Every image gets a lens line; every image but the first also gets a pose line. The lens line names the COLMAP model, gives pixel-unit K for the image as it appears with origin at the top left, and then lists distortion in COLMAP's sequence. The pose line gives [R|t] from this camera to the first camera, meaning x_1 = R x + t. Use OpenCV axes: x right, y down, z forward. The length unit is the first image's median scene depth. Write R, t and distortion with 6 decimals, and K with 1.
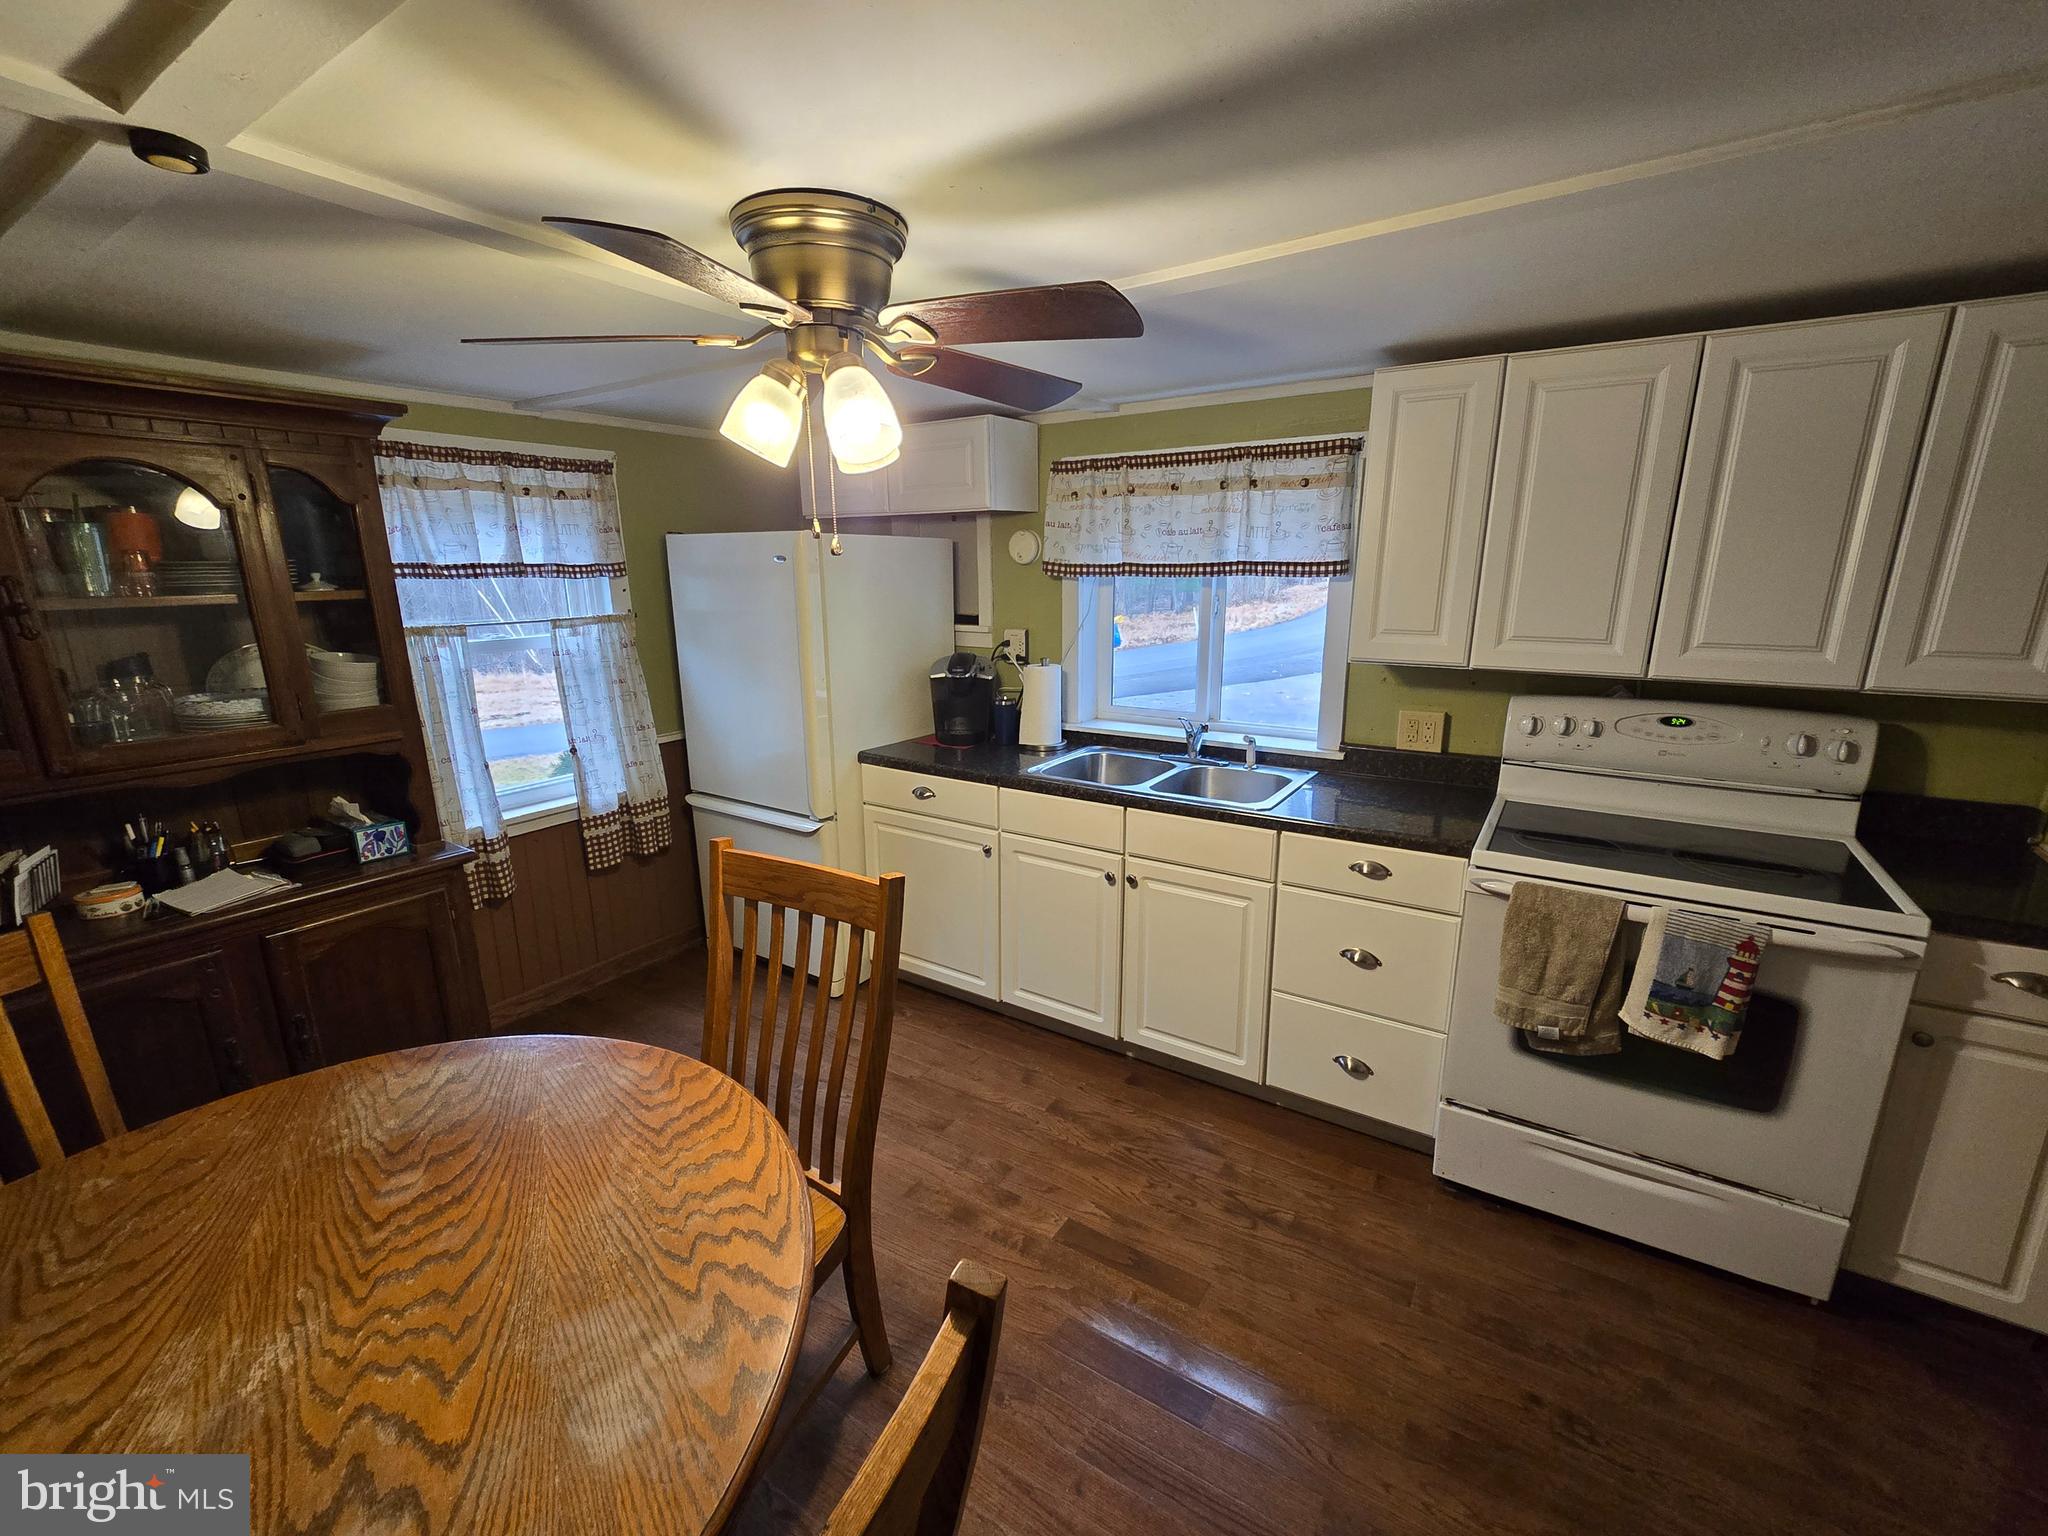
lens RADIAL K [[843.8, 0, 1016.8], [0, 843.8, 764.9], [0, 0, 1]] dist [-0.010226, 0.005099]
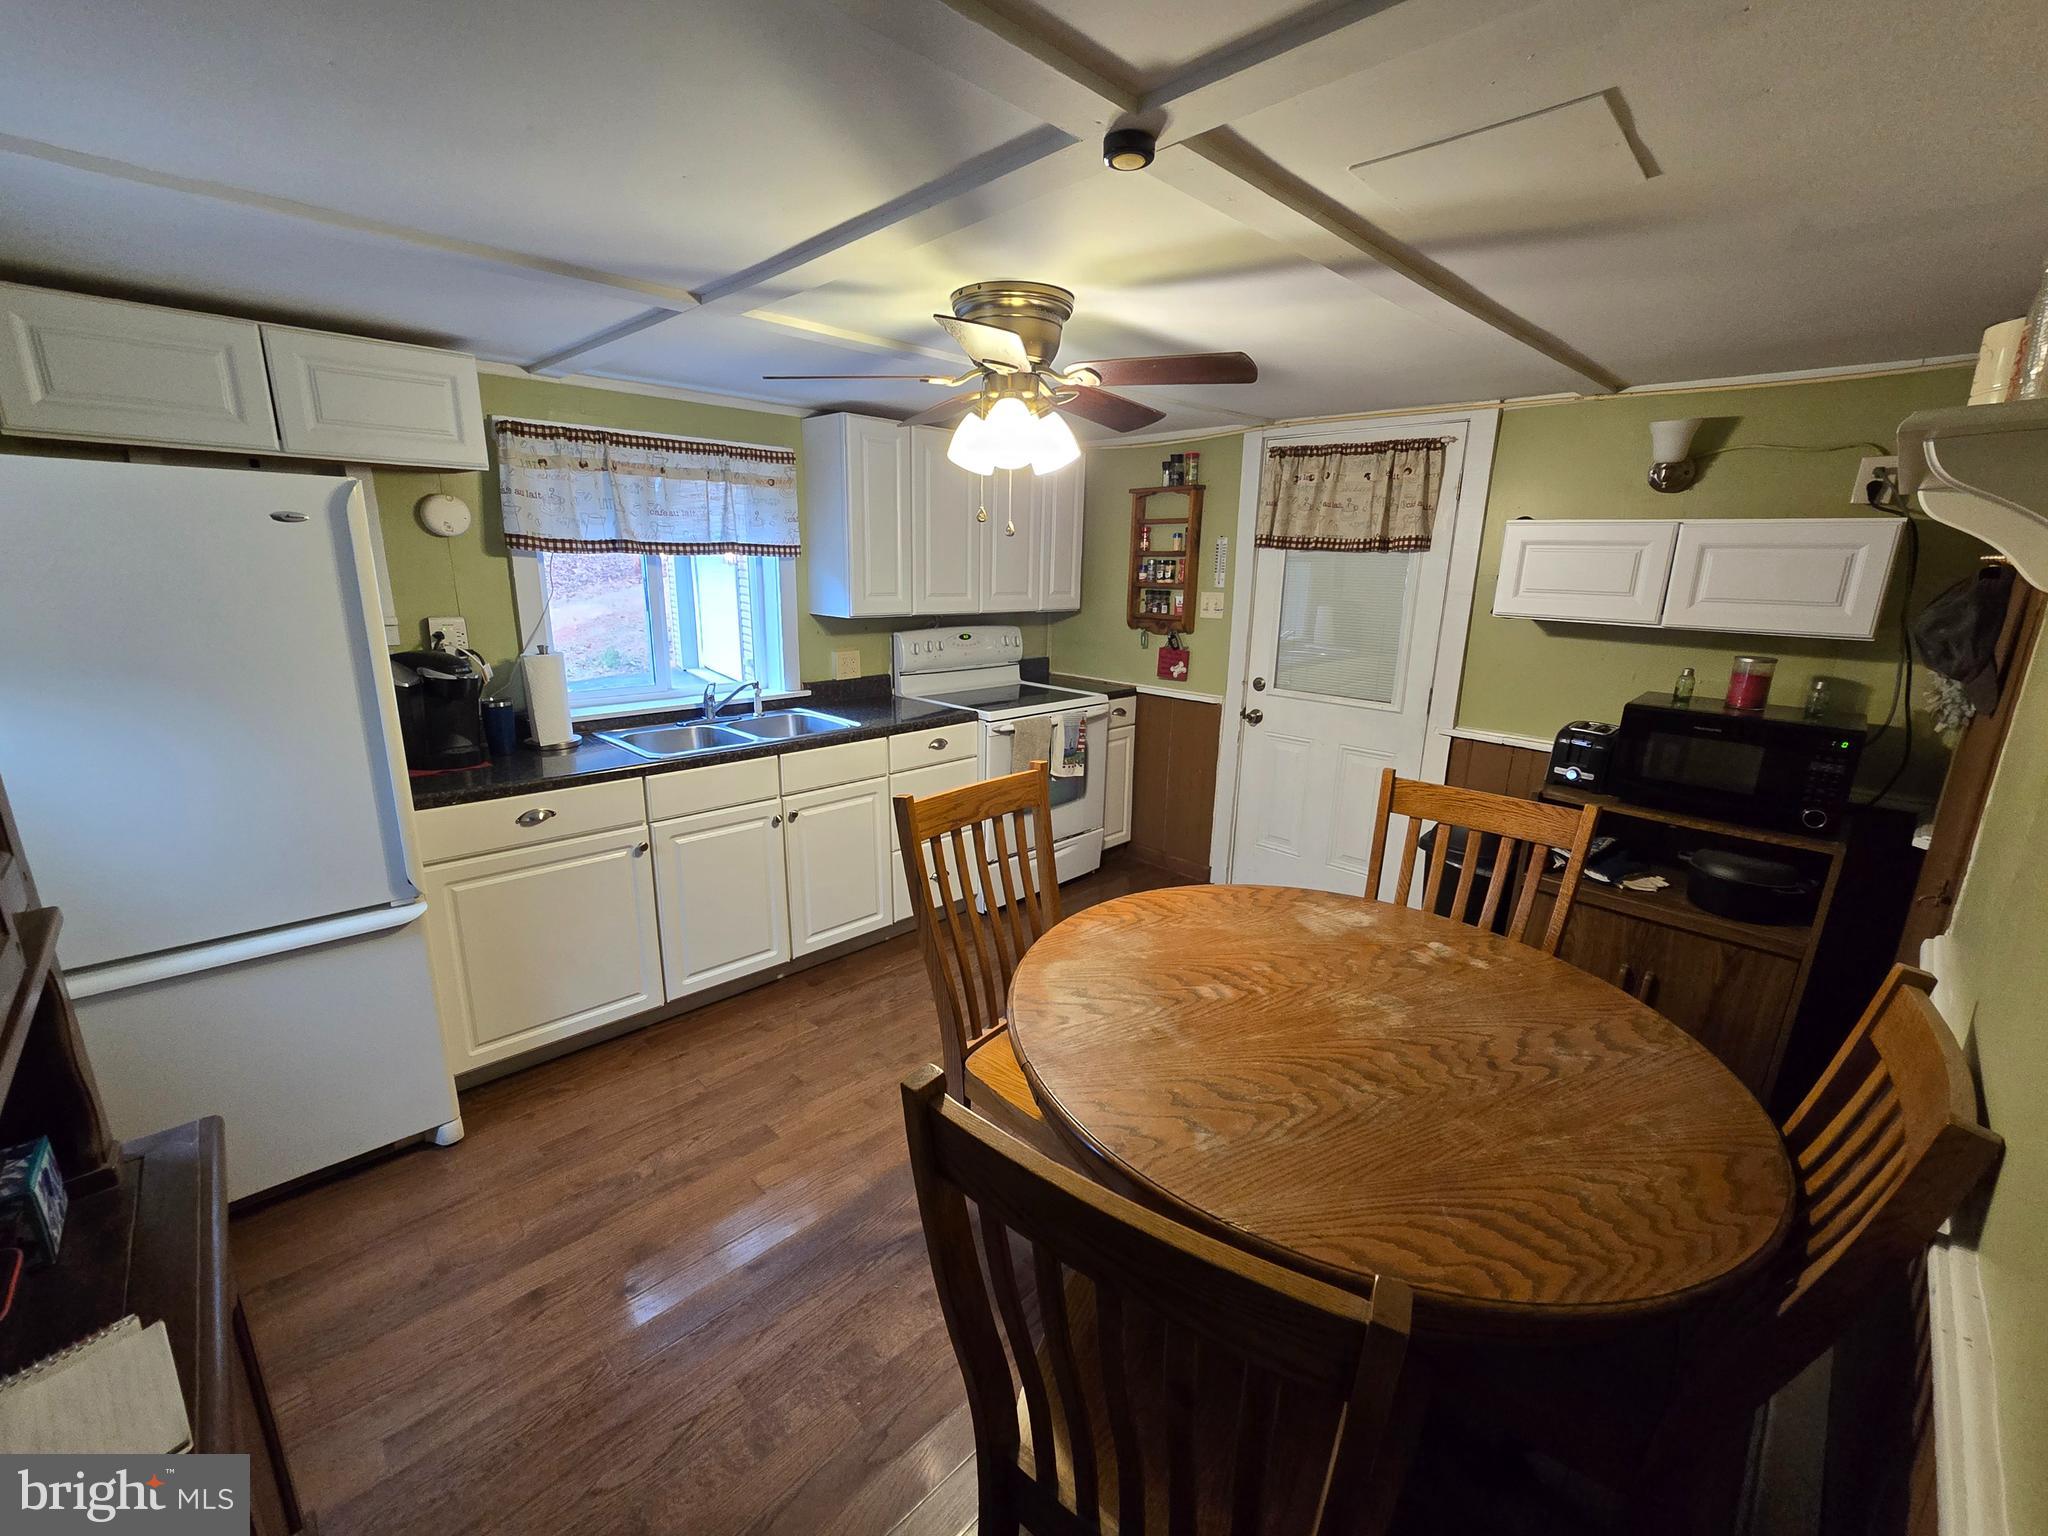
lens RADIAL K [[843.8, 0, 1016.8], [0, 843.8, 764.9], [0, 0, 1]] dist [-0.010226, 0.005099]
pose [[0.221501, -0.219750, 0.950077, -0.864118], [0.204906, 0.963015, 0.174970, -0.069450], [-0.953389, 0.155921, 0.258337, 0.379057]]
